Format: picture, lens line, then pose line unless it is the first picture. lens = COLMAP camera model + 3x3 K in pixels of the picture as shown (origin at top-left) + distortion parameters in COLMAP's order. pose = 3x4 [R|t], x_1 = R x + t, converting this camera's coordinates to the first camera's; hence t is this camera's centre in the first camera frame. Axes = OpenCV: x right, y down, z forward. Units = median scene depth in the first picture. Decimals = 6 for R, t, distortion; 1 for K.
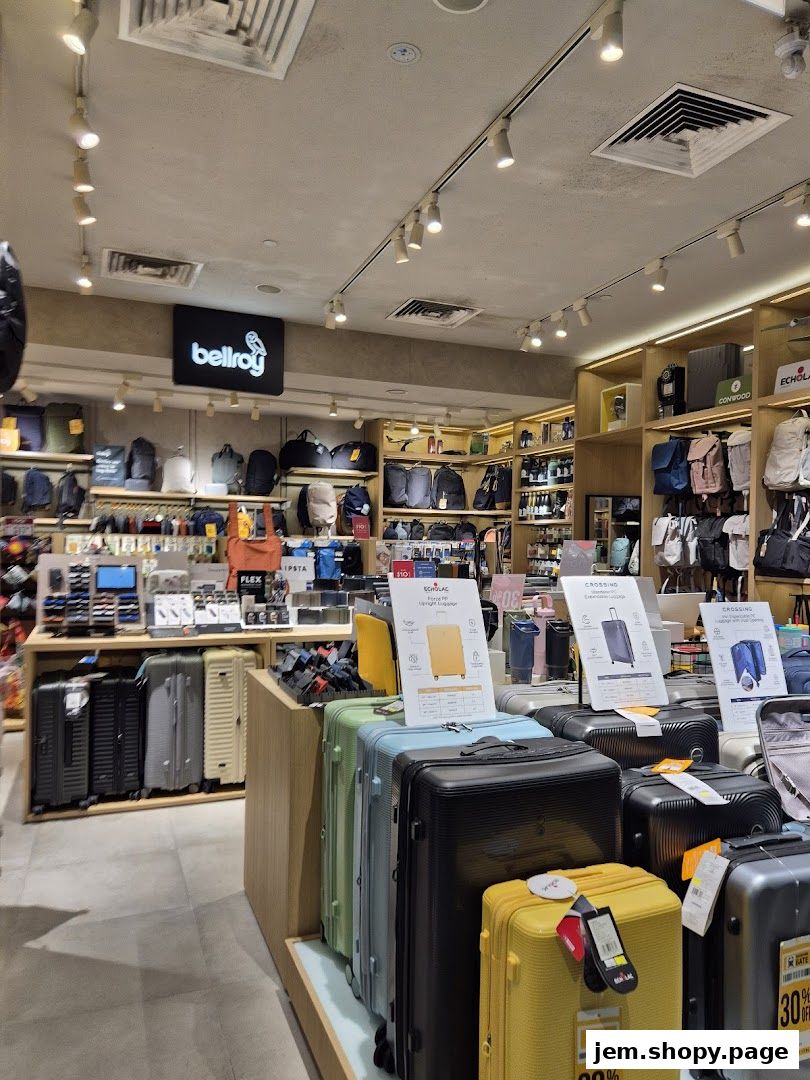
lens RADIAL K [[779.6, 0, 437.6], [0, 779.6, 561.4], [0, 0, 1]] dist [0.081901, -0.088136]
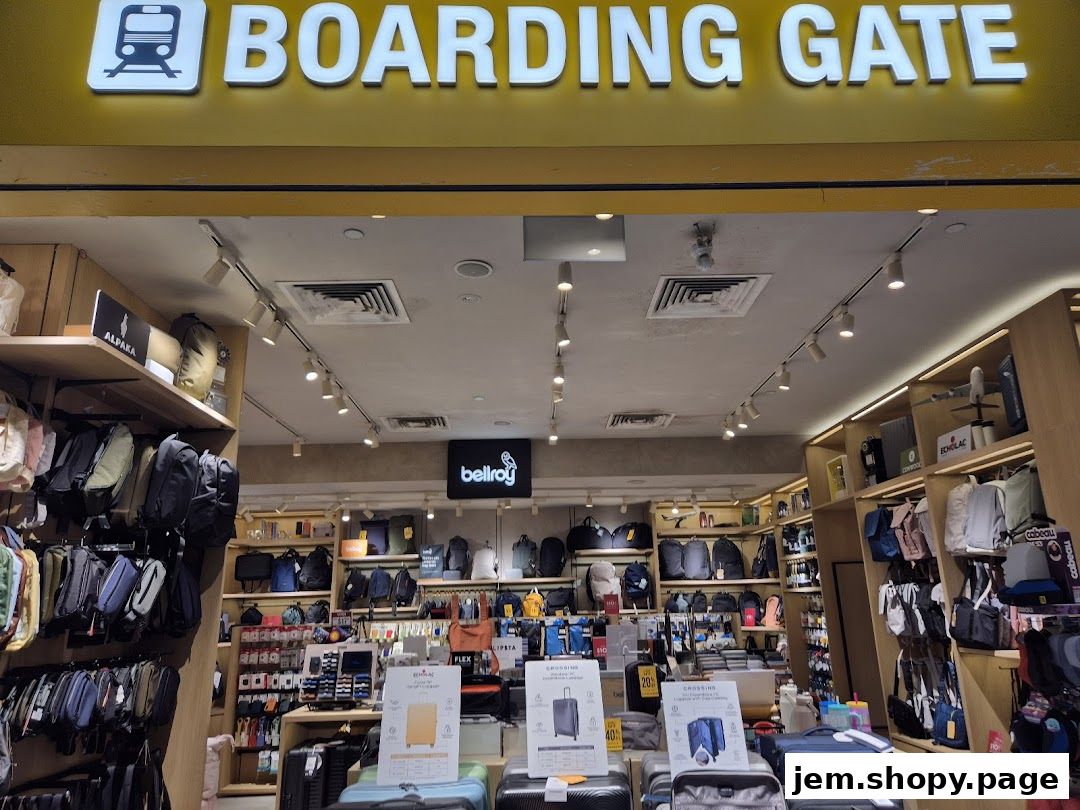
lens RADIAL K [[746.5, 0, 554.5], [0, 746.5, 405.5], [0, 0, 1]] dist [0.071053, -0.057968]
pose [[0.929815, -0.132829, -0.343220, 0.263030], [0.030888, 0.957471, -0.286870, -0.011432], [0.366728, 0.256135, 0.894374, -0.081289]]
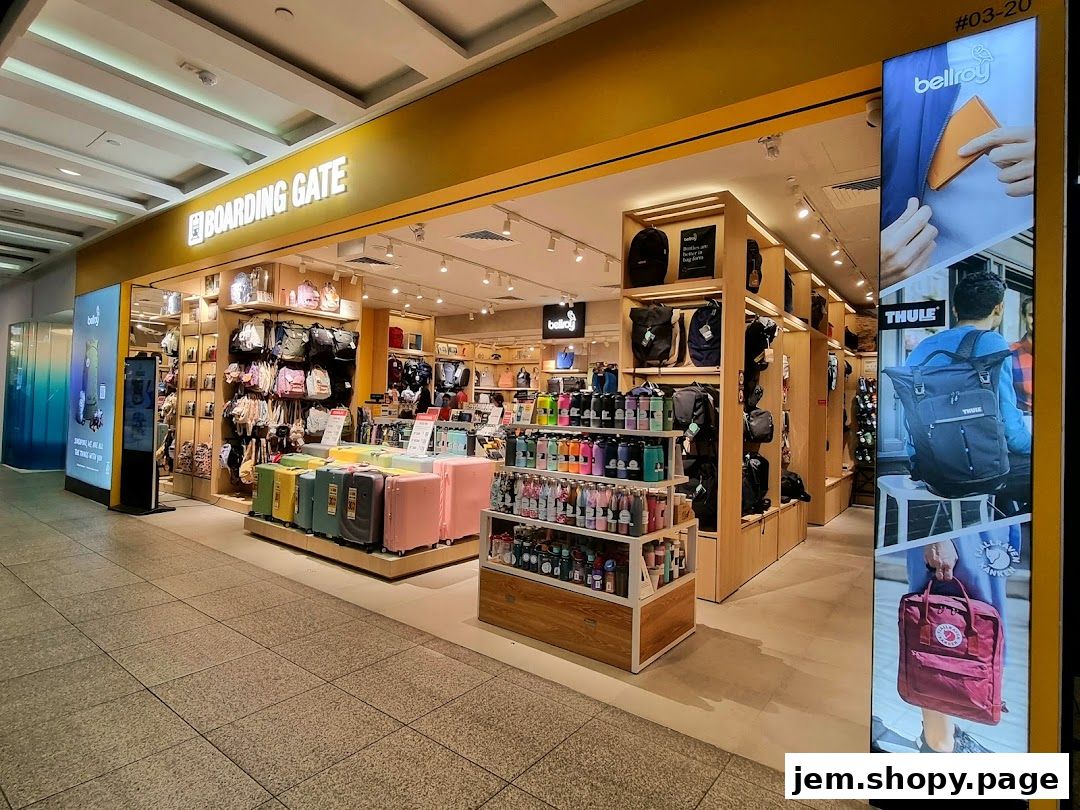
lens RADIAL K [[572.1, 0, 538.2], [0, 572.1, 392.1], [0, 0, 1]] dist [-0.001050, -0.000926]
pose [[0.495286, -0.017870, -0.868546, 1.064306], [-0.044121, 0.997981, -0.045693, 0.007447], [0.867609, 0.060952, 0.493497, 0.157336]]
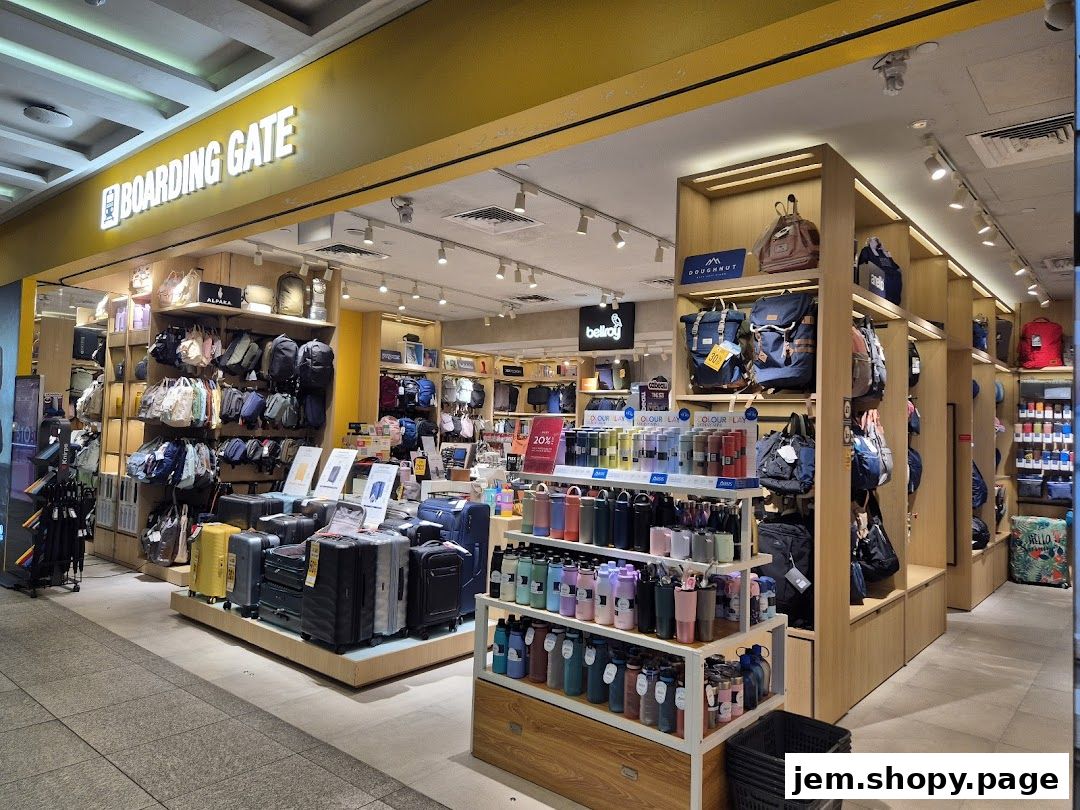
lens RADIAL K [[719.2, 0, 549.5], [0, 719.2, 399.7], [0, 0, 1]] dist [0.073574, -0.055432]
pose [[0.454250, -0.035822, -0.890154, 1.020865], [-0.047364, 0.996807, -0.064284, -0.008574], [0.889614, 0.071362, 0.451103, 0.206290]]
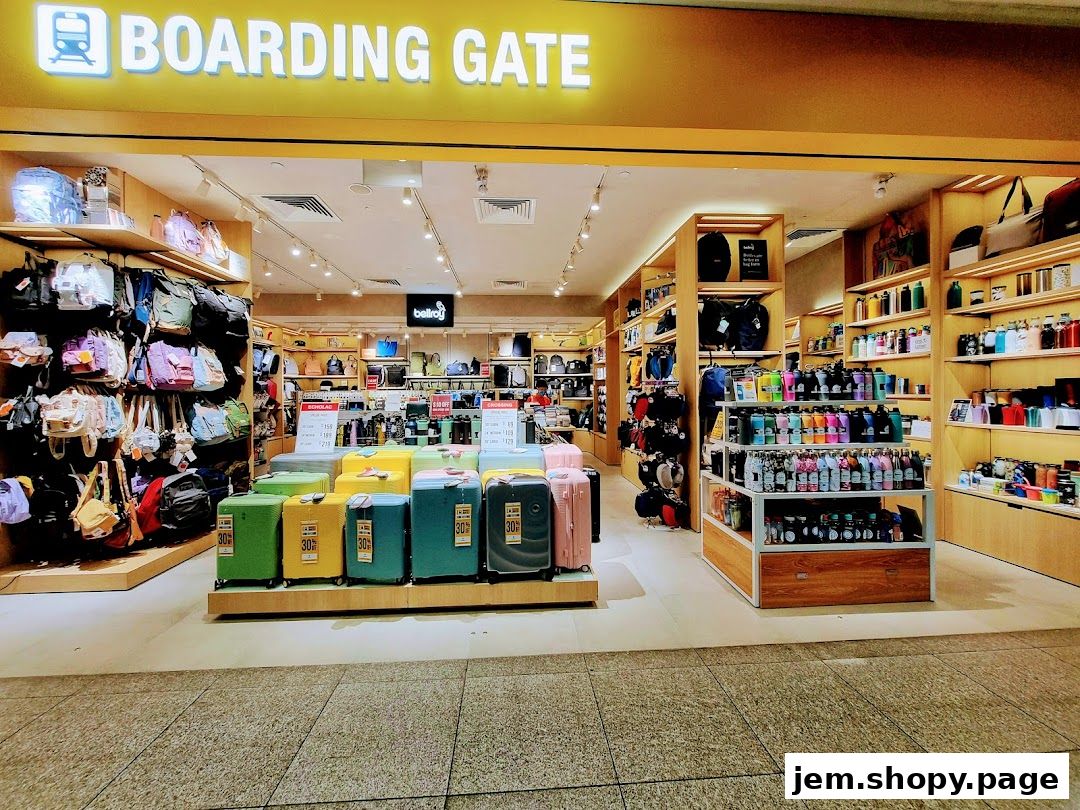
lens RADIAL K [[422.3, 0, 537.0], [0, 422.3, 394.1], [0, 0, 1]] dist [-0.006693, 0.002793]
pose [[0.941886, -0.021417, -0.335249, 0.436284], [0.014666, 0.999636, -0.022655, 0.012906], [0.335612, 0.016421, 0.941857, -0.064098]]
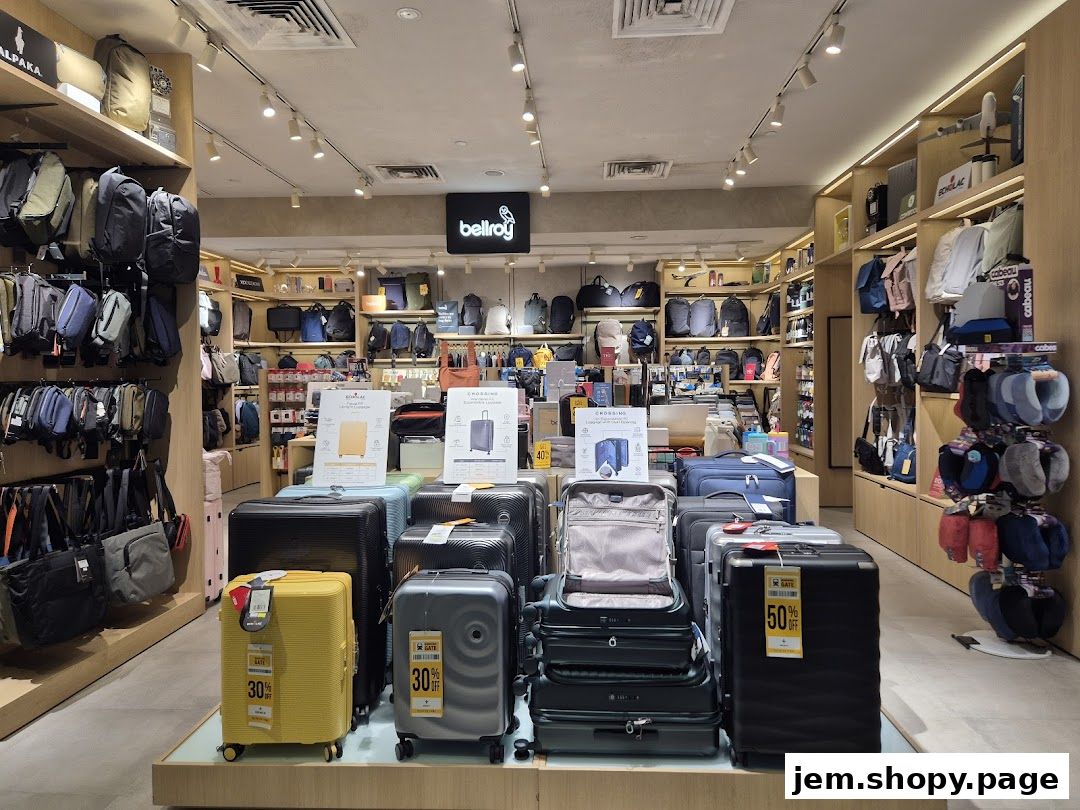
lens RADIAL K [[719.2, 0, 549.5], [0, 719.2, 399.7], [0, 0, 1]] dist [0.073574, -0.055432]
pose [[0.899726, -0.007997, -0.436382, 0.333418], [0.013762, 0.999855, 0.010050, 0.011083], [0.436238, -0.015048, 0.899705, -0.025578]]
